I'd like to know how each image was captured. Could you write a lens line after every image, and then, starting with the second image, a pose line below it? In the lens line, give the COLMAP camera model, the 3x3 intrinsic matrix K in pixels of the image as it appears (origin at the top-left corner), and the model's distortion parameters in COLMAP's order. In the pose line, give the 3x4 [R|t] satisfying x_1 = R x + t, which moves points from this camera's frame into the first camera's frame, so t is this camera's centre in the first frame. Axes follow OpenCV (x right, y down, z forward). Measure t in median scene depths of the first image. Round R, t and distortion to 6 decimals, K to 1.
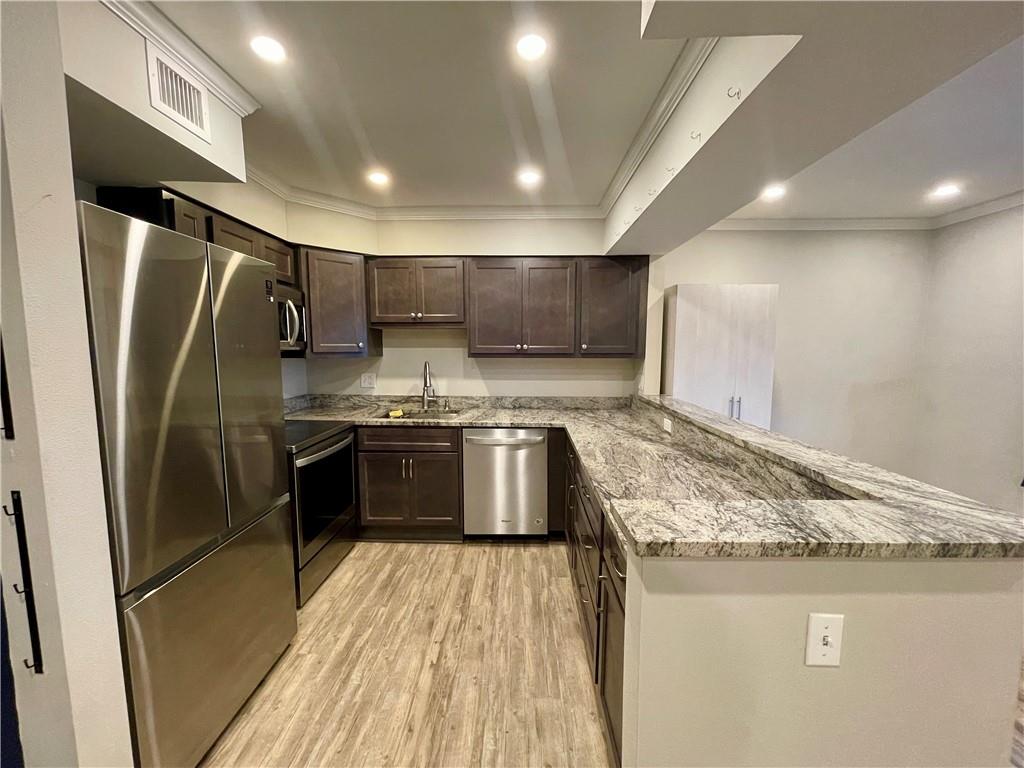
lens RADIAL K [[413.5, 0, 512.6], [0, 413.5, 392.0], [0, 0, 1]] dist [-0.001488, 0.000196]
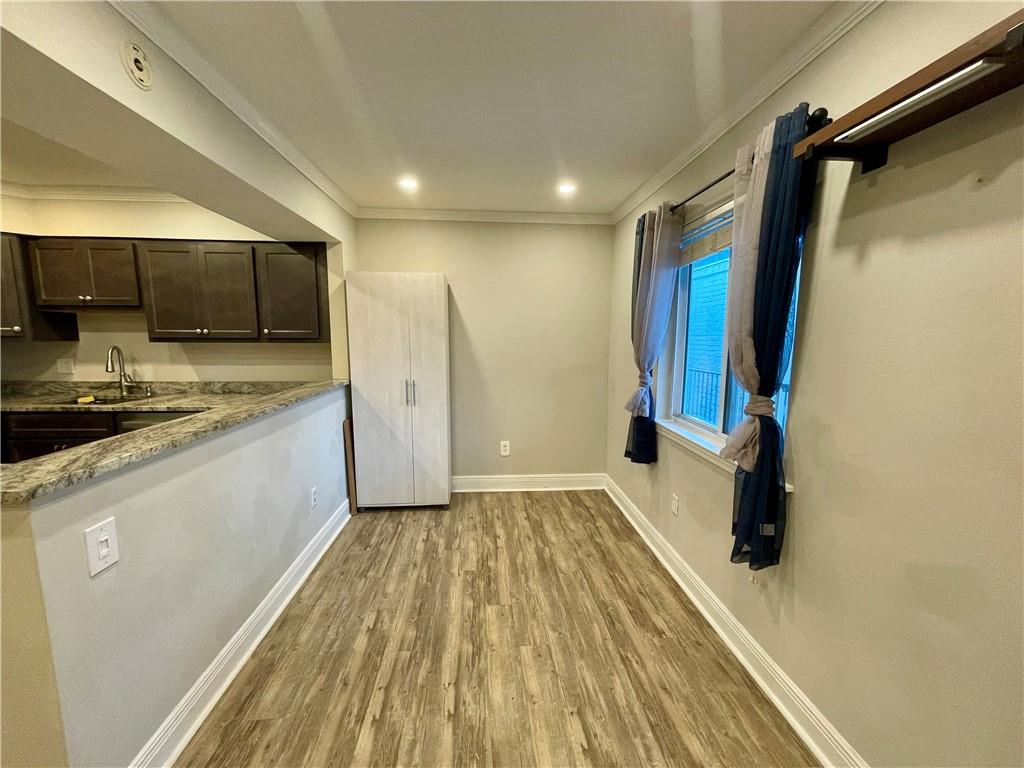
lens RADIAL K [[413.5, 0, 513.2], [0, 413.5, 390.8], [0, 0, 1]] dist [-0.001488, 0.000196]
pose [[0.994935, -0.009066, 0.100114, 0.727750], [0.006675, 0.999685, 0.024192, 0.016867], [-0.100302, -0.023401, 0.994682, -0.079987]]
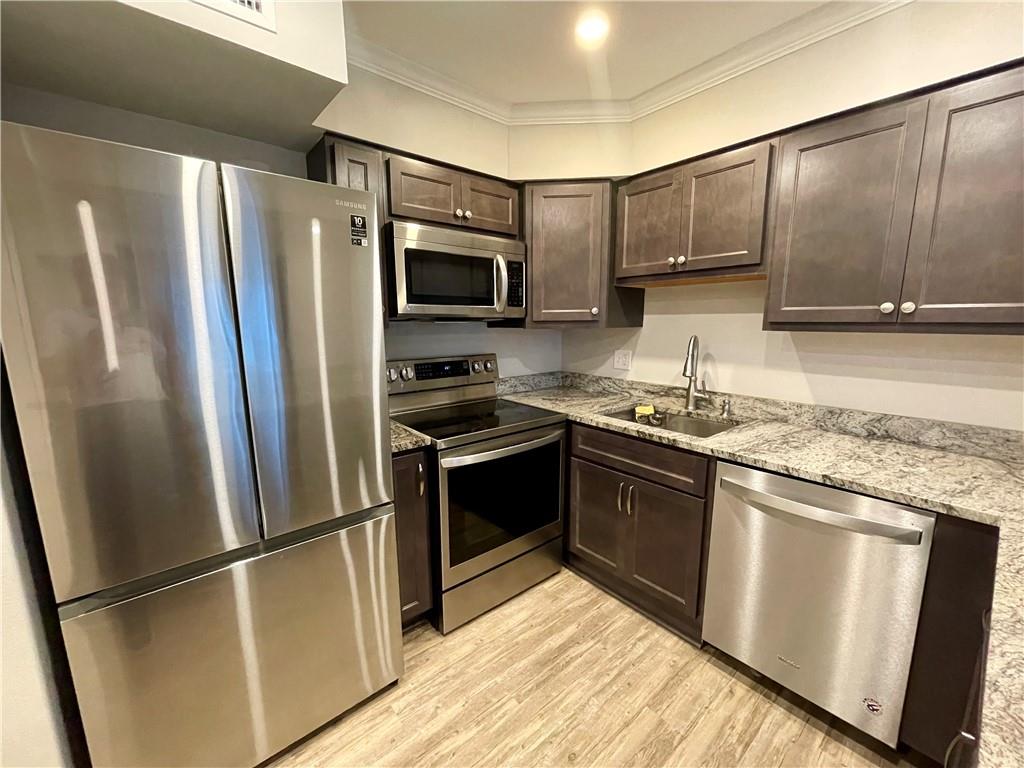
lens RADIAL K [[413.5, 0, 512.8], [0, 413.5, 391.1], [0, 0, 1]] dist [-0.001488, 0.000196]
pose [[0.663985, 0.122997, -0.737560, 0.093191], [-0.075981, 0.992371, 0.097088, -0.035215], [0.743875, -0.008424, 0.668266, 0.434737]]
